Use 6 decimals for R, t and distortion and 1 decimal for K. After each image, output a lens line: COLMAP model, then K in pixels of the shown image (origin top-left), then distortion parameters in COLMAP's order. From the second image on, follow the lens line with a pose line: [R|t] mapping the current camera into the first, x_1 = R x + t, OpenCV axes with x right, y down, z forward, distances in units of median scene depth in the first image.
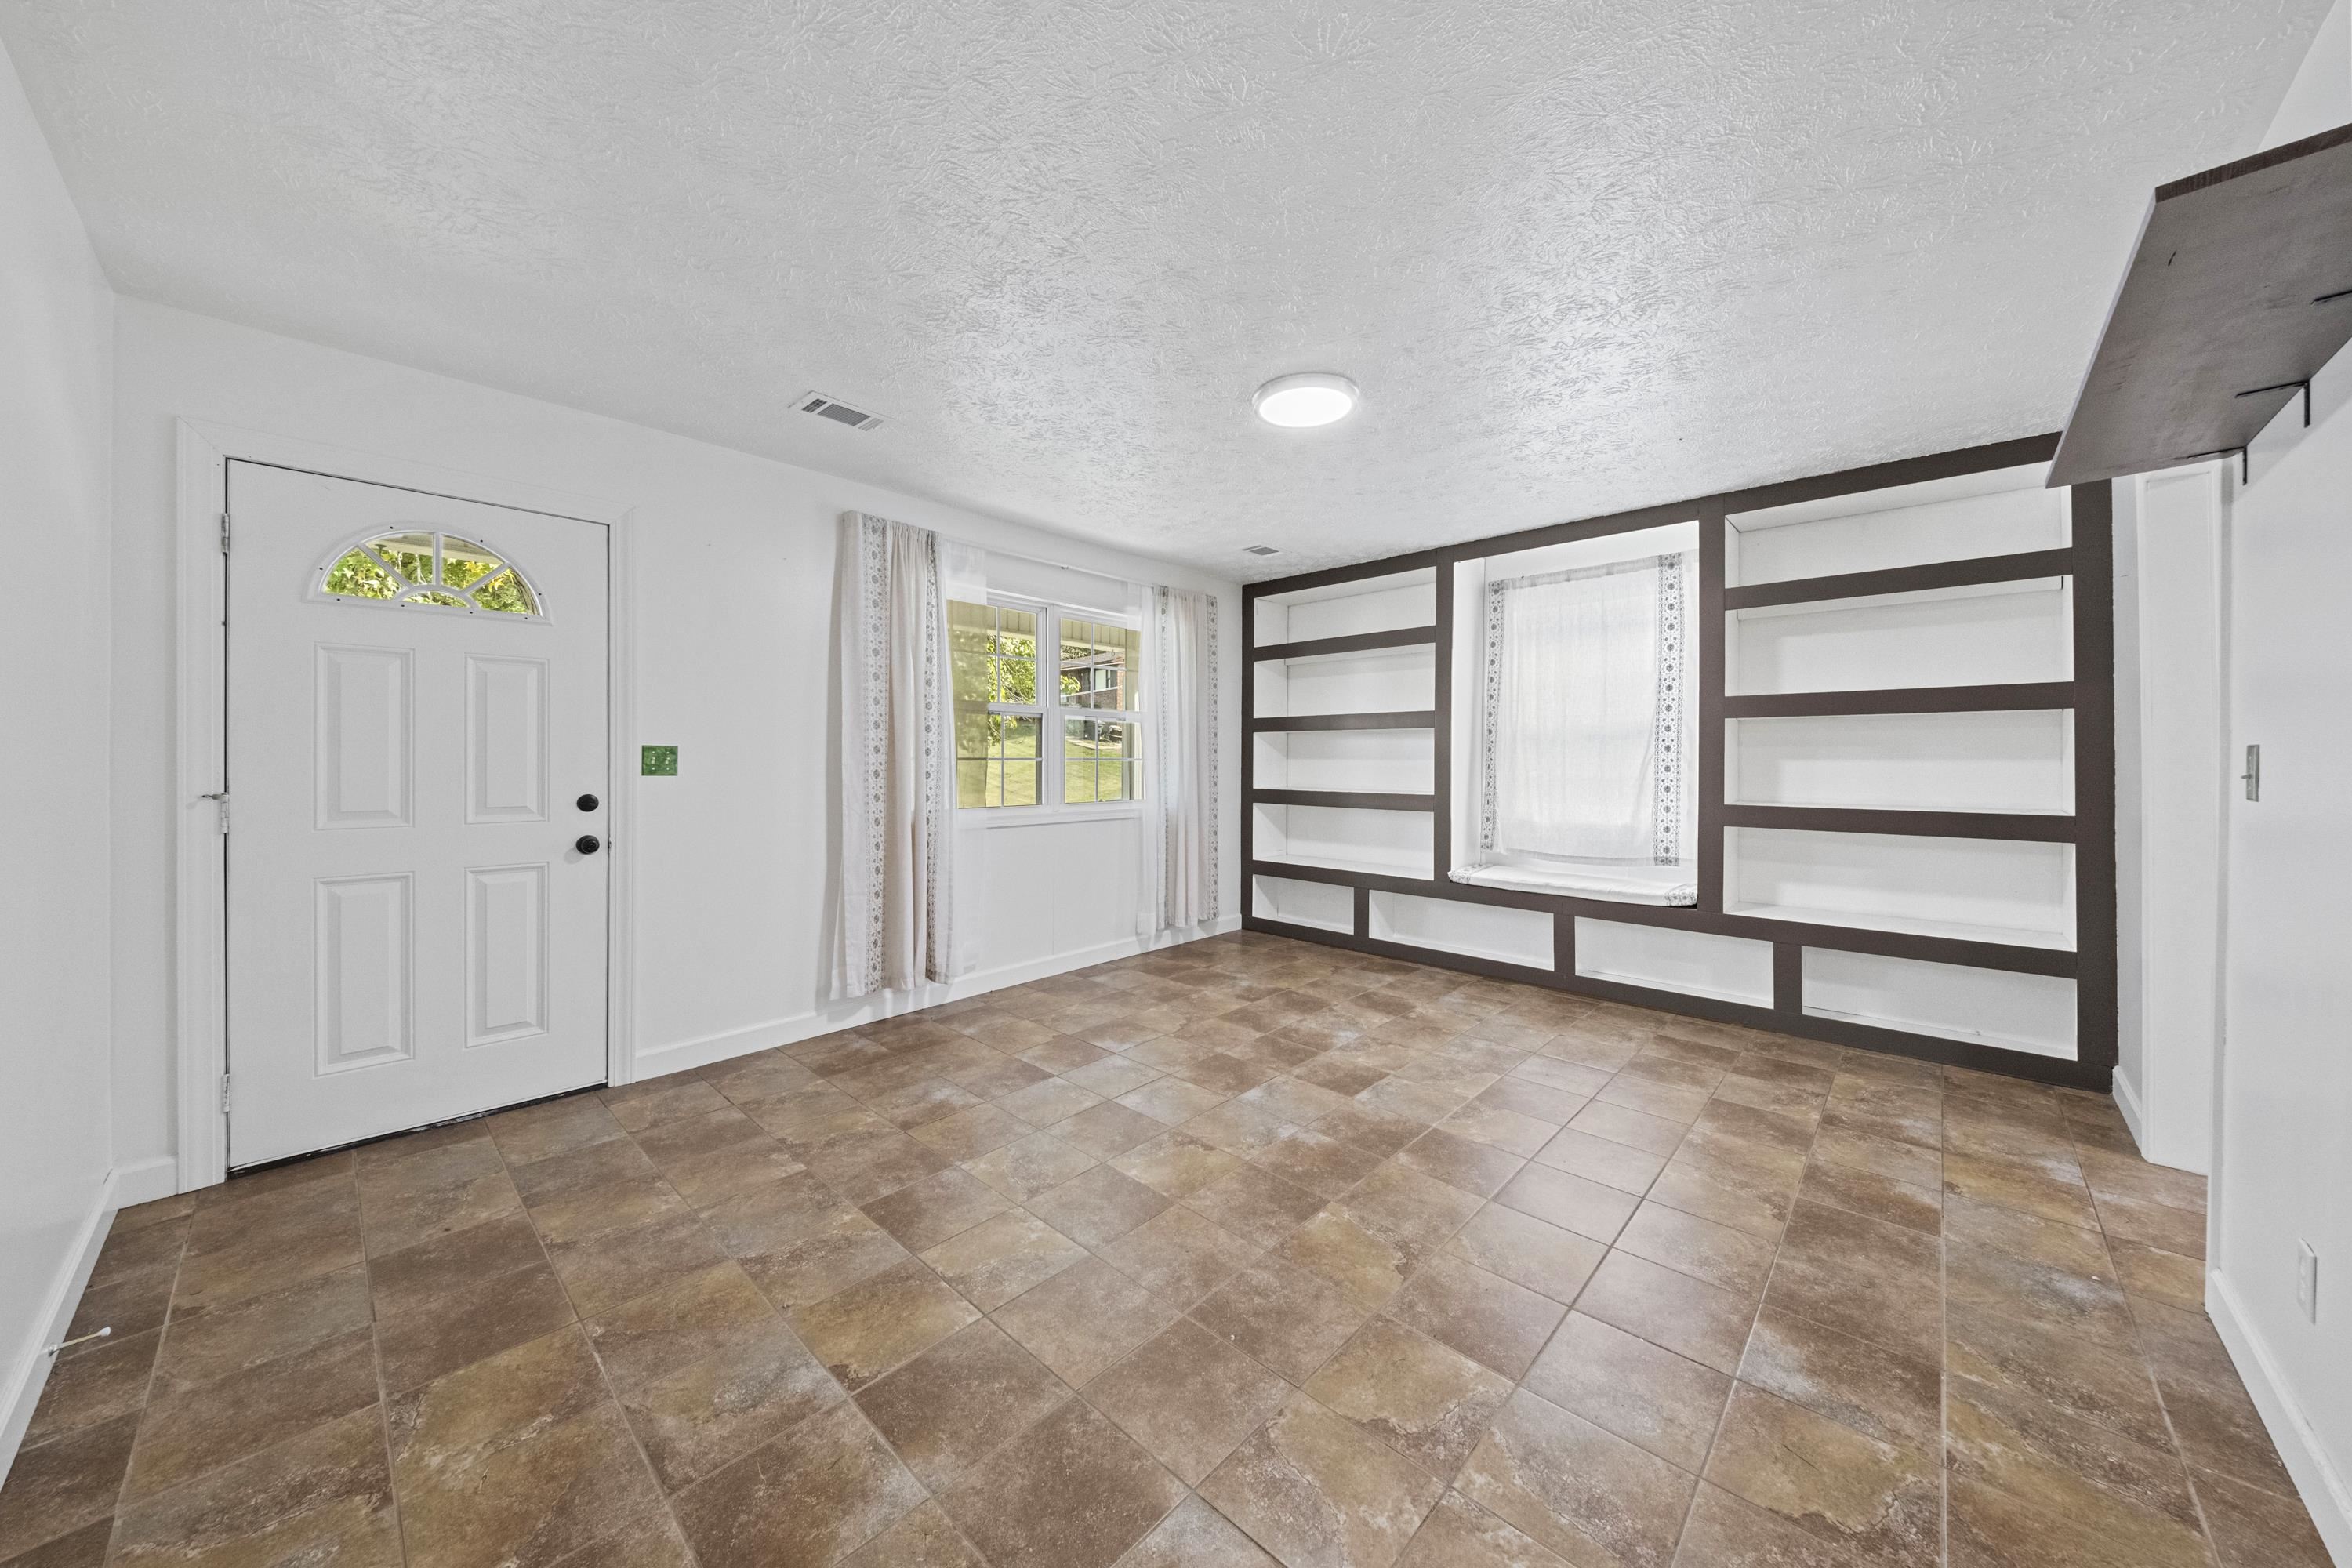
lens RADIAL K [[793.8, 0, 1173.6], [0, 793.8, 611.7], [0, 0, 1]] dist [0.041472, -0.015635]
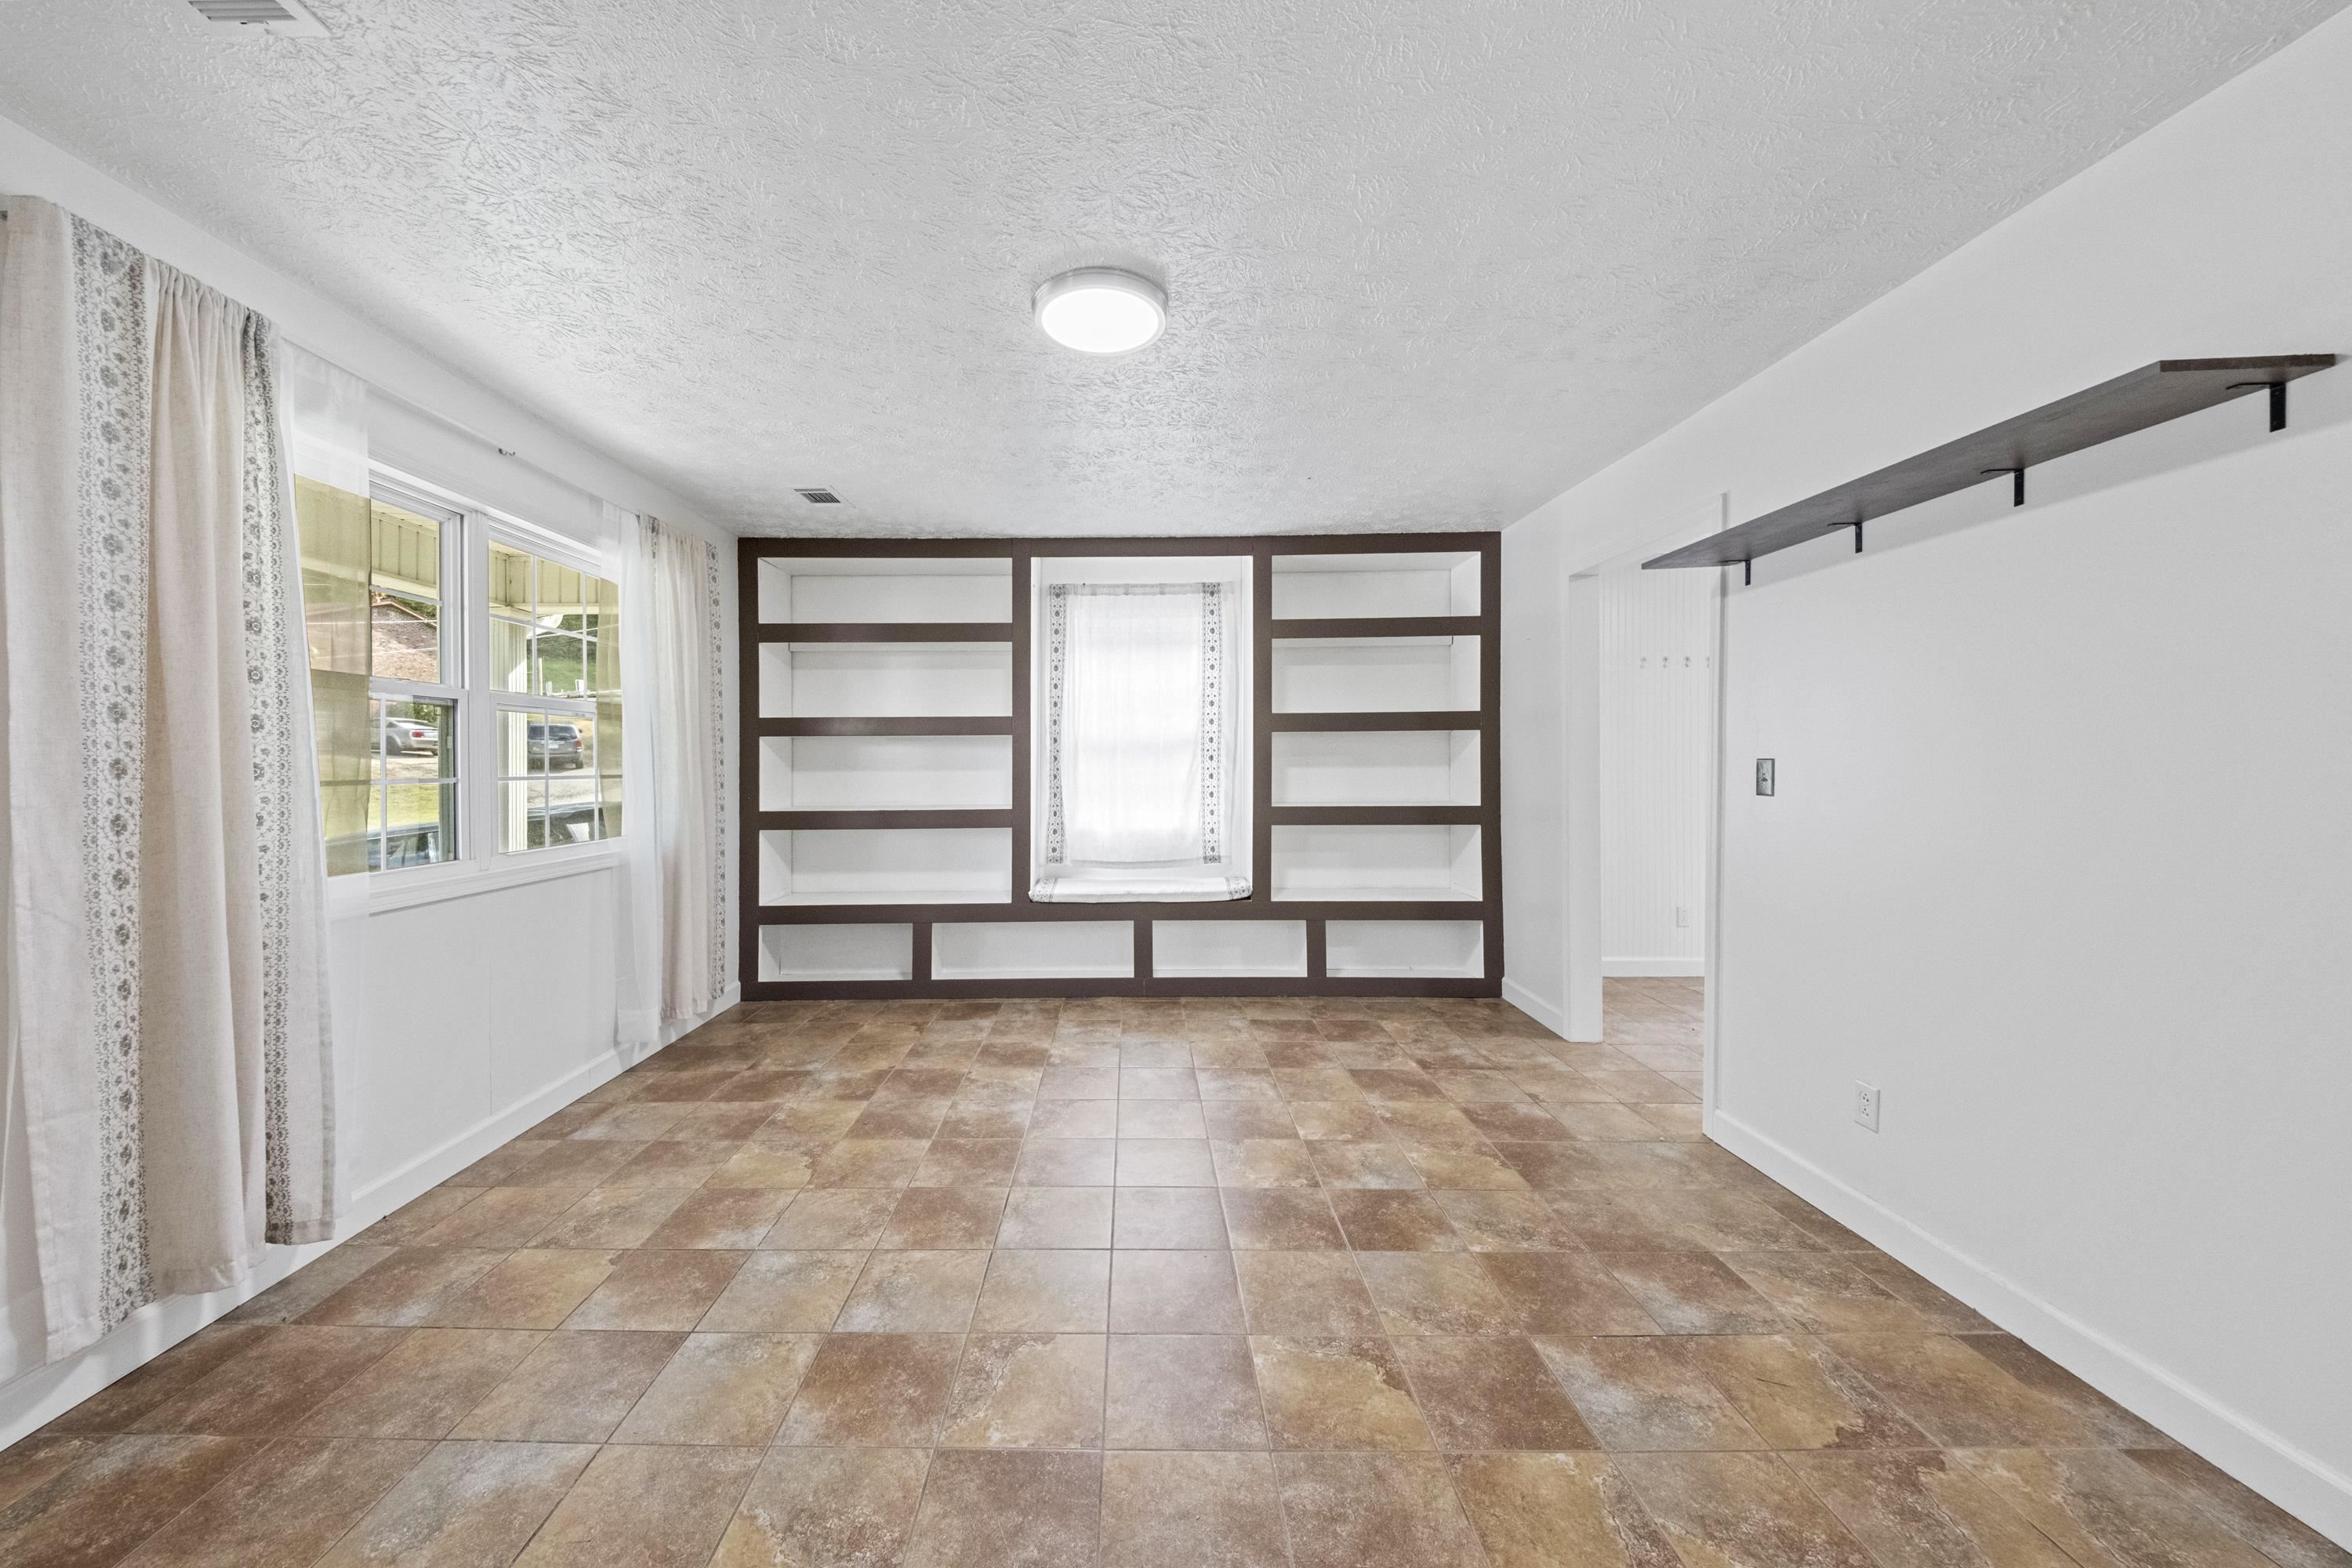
lens RADIAL K [[822.3, 0, 1135.4], [0, 822.3, 653.3], [0, 0, 1]] dist [0.045571, -0.021886]
pose [[0.725288, 0.085703, 0.683091, -0.280568], [-0.122267, 0.992483, 0.005299, 0.039478], [-0.677502, -0.087363, 0.730314, 0.293393]]
